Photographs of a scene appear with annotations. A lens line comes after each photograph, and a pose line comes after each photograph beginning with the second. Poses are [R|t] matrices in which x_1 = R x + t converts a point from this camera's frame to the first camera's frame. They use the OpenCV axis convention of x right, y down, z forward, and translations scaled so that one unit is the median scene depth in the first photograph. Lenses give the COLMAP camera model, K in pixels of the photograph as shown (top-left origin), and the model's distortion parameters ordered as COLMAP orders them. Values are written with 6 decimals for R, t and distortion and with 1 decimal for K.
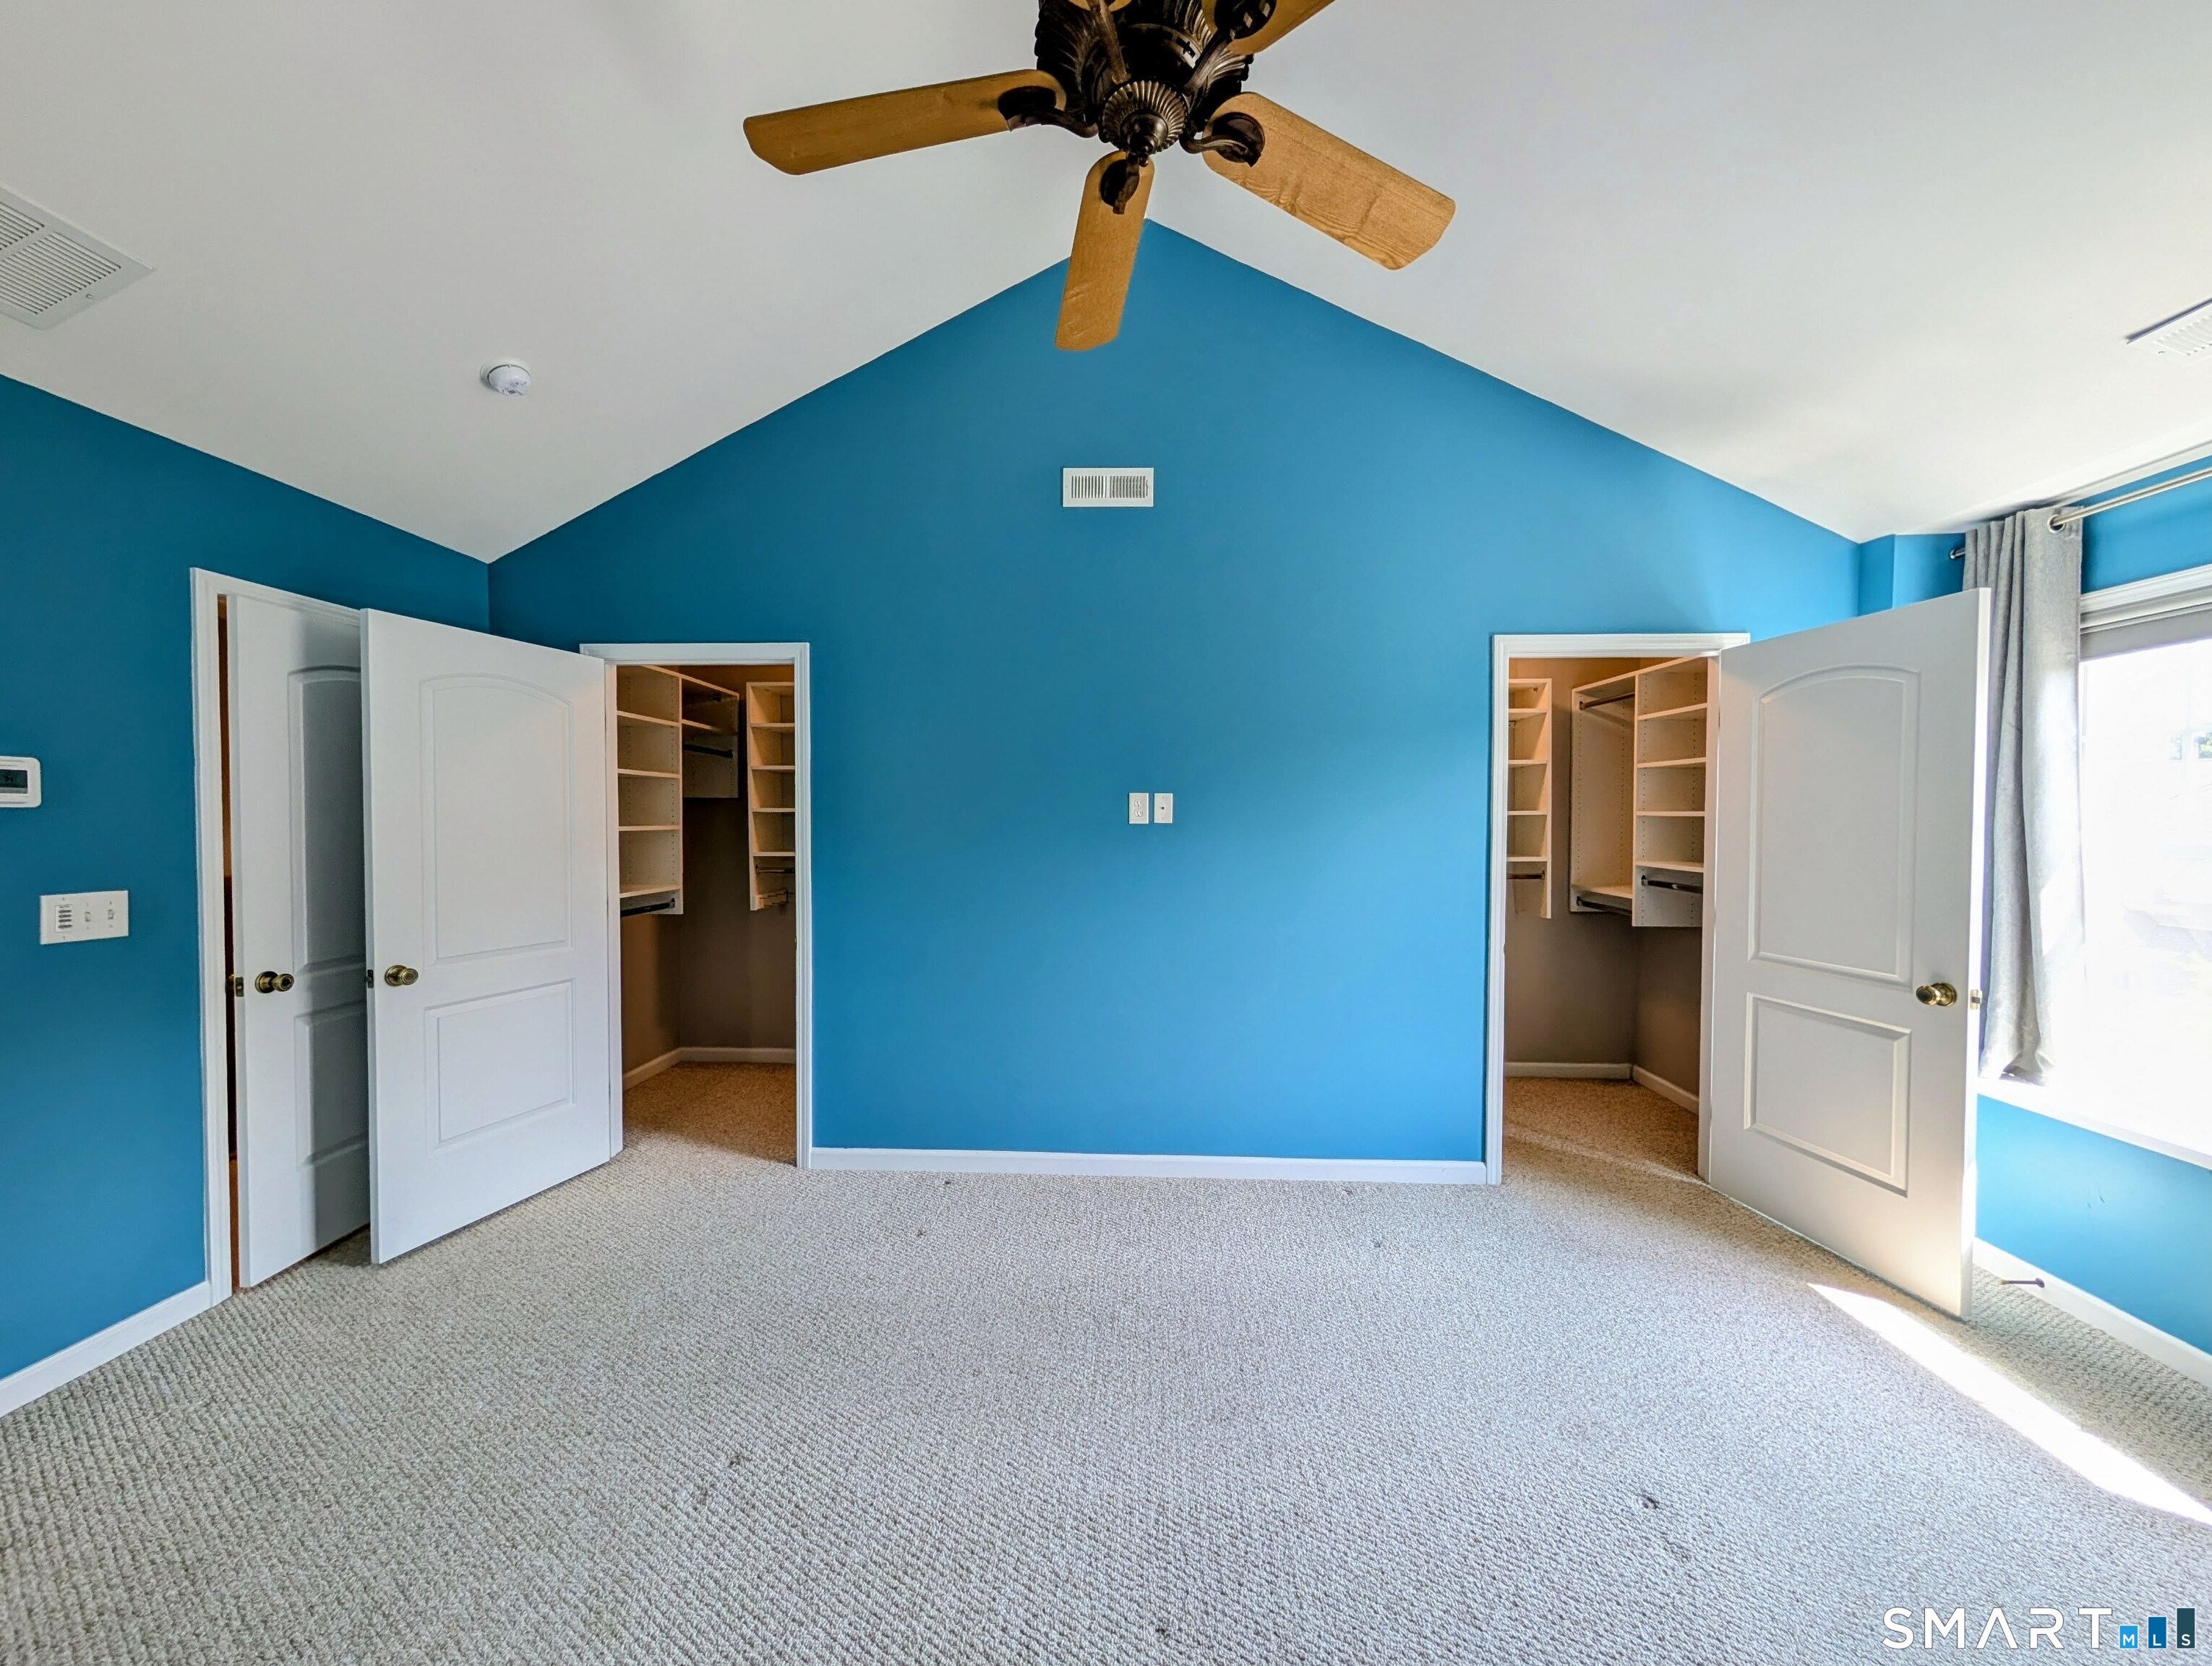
lens RADIAL K [[803.3, 0, 1109.3], [0, 803.3, 838.8], [0, 0, 1]] dist [-0.000979, 0.000071]
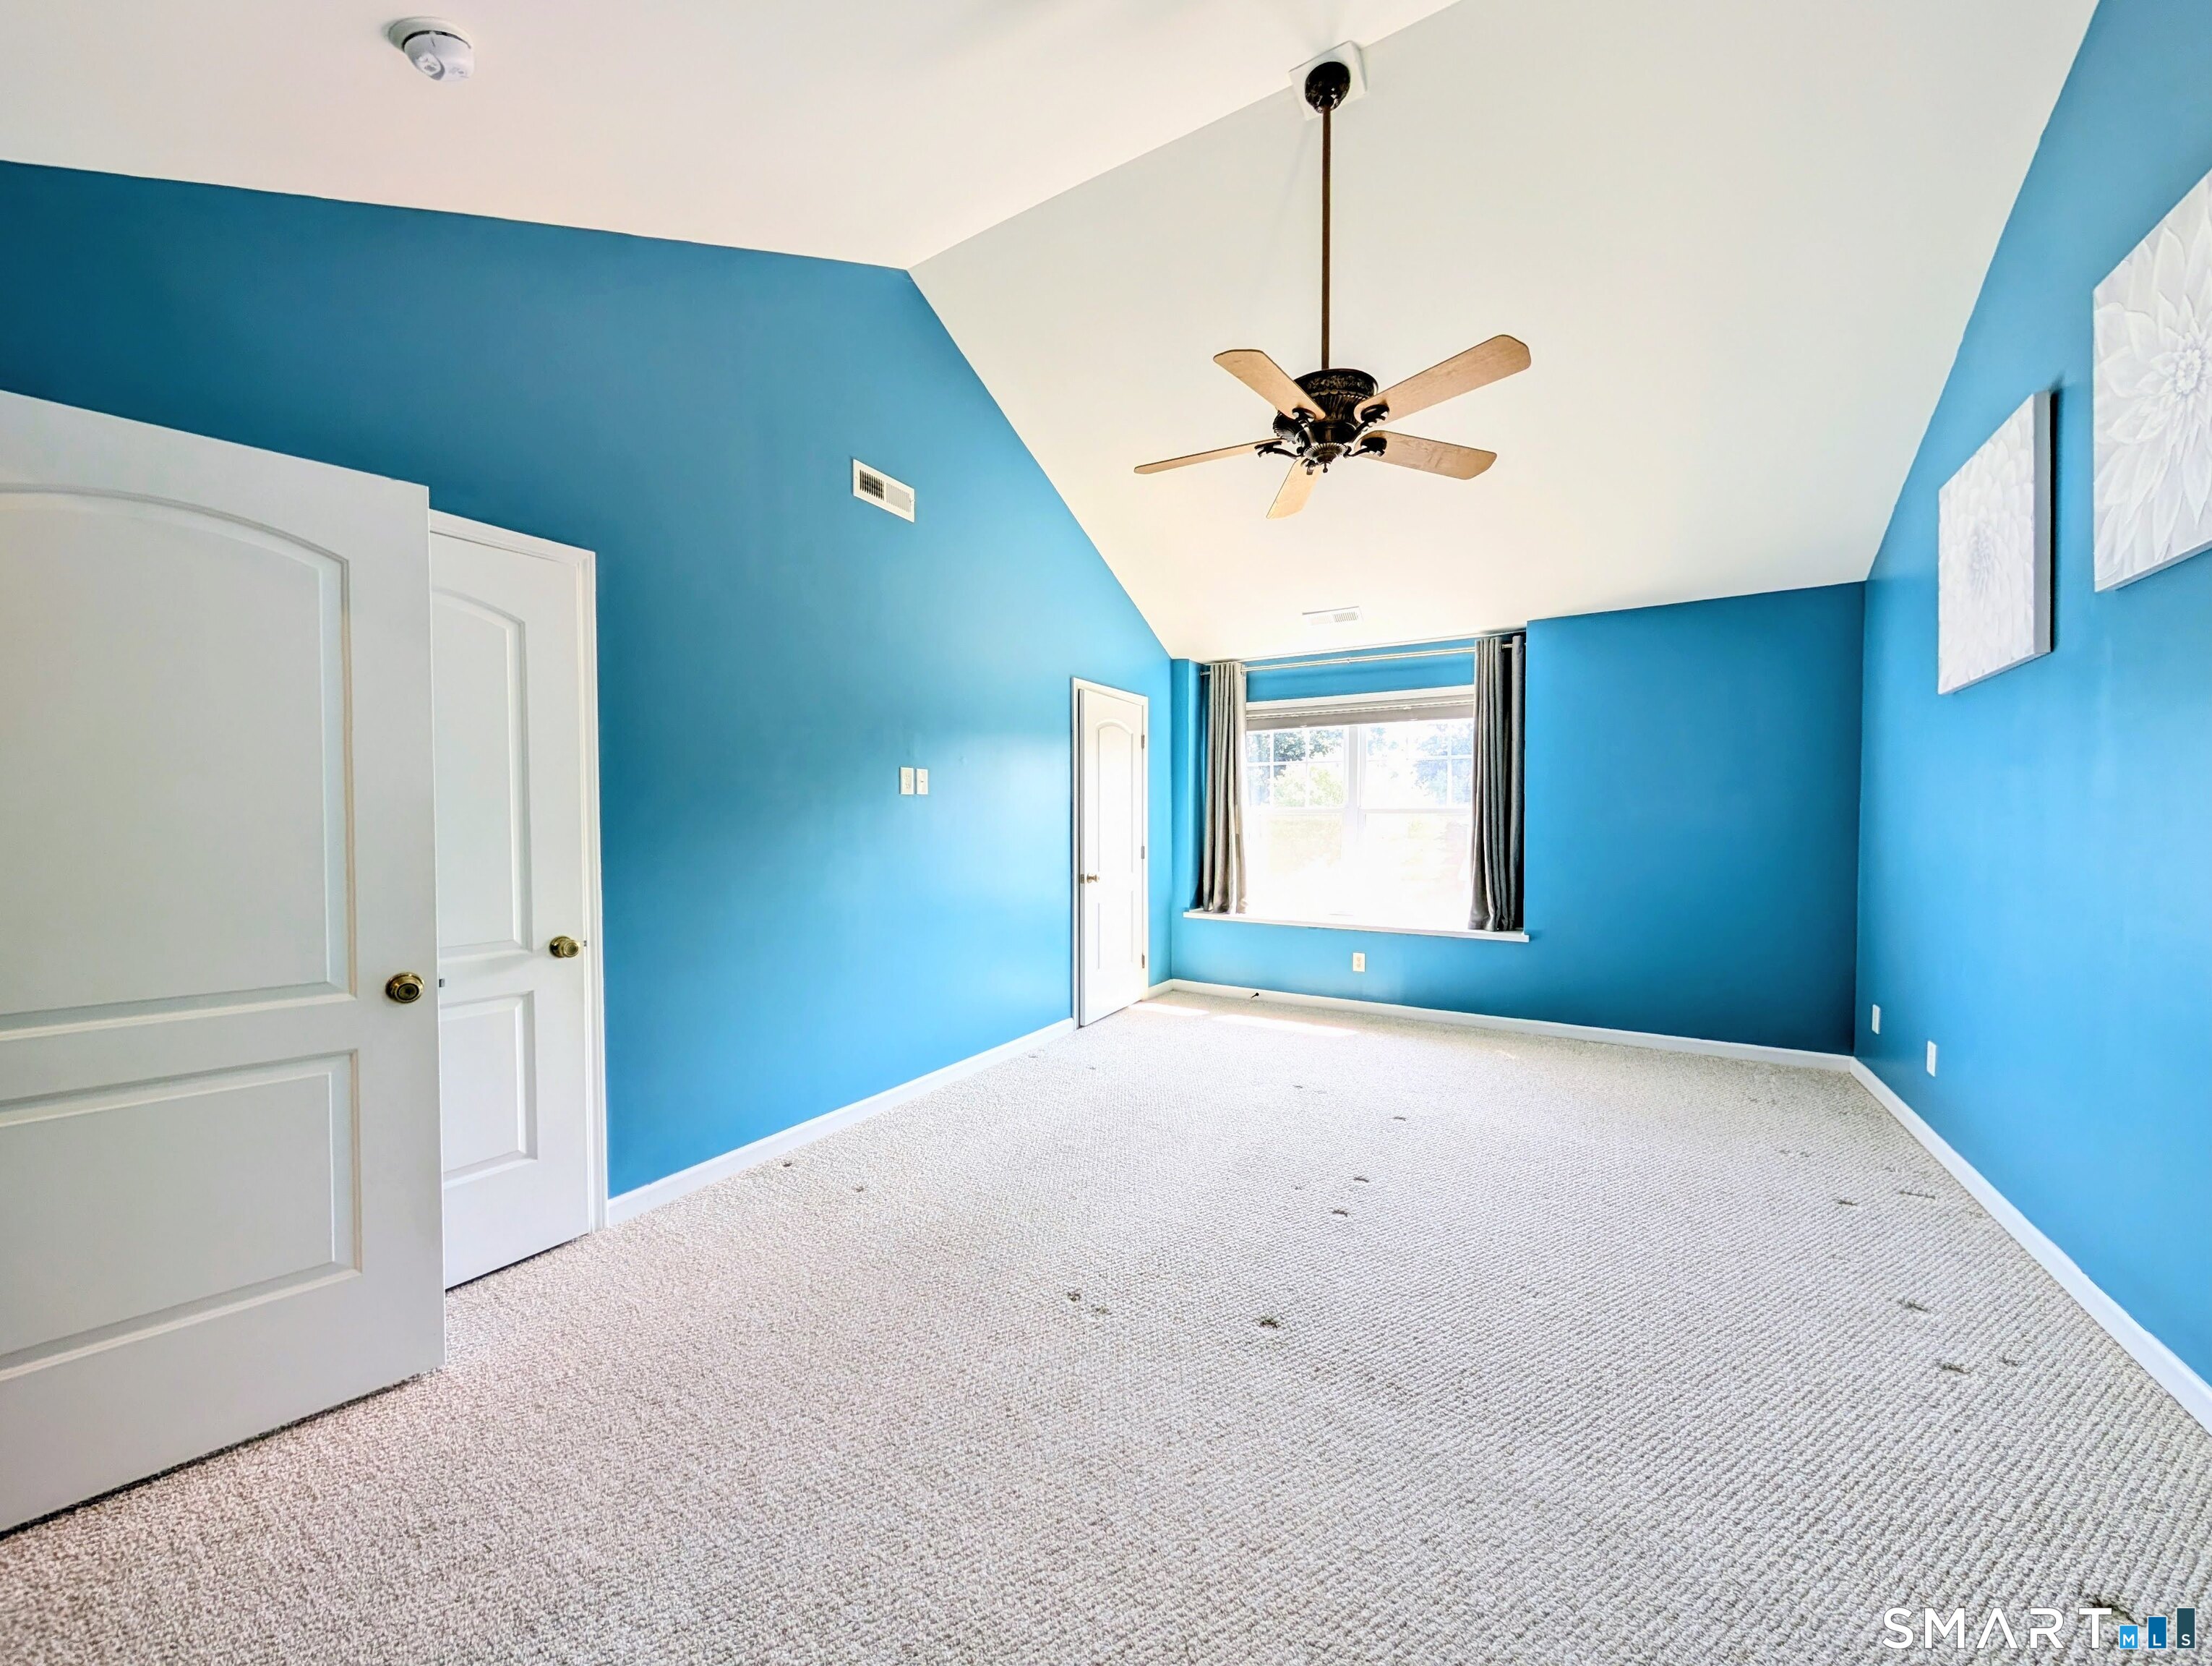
lens RADIAL K [[803.3, 0, 1109.3], [0, 803.3, 838.8], [0, 0, 1]] dist [-0.000979, 0.000071]
pose [[0.469906, -0.029110, 0.882237, -0.856498], [0.021809, 0.999534, 0.021364, 0.026712], [-0.882447, 0.009202, 0.470321, 0.206524]]
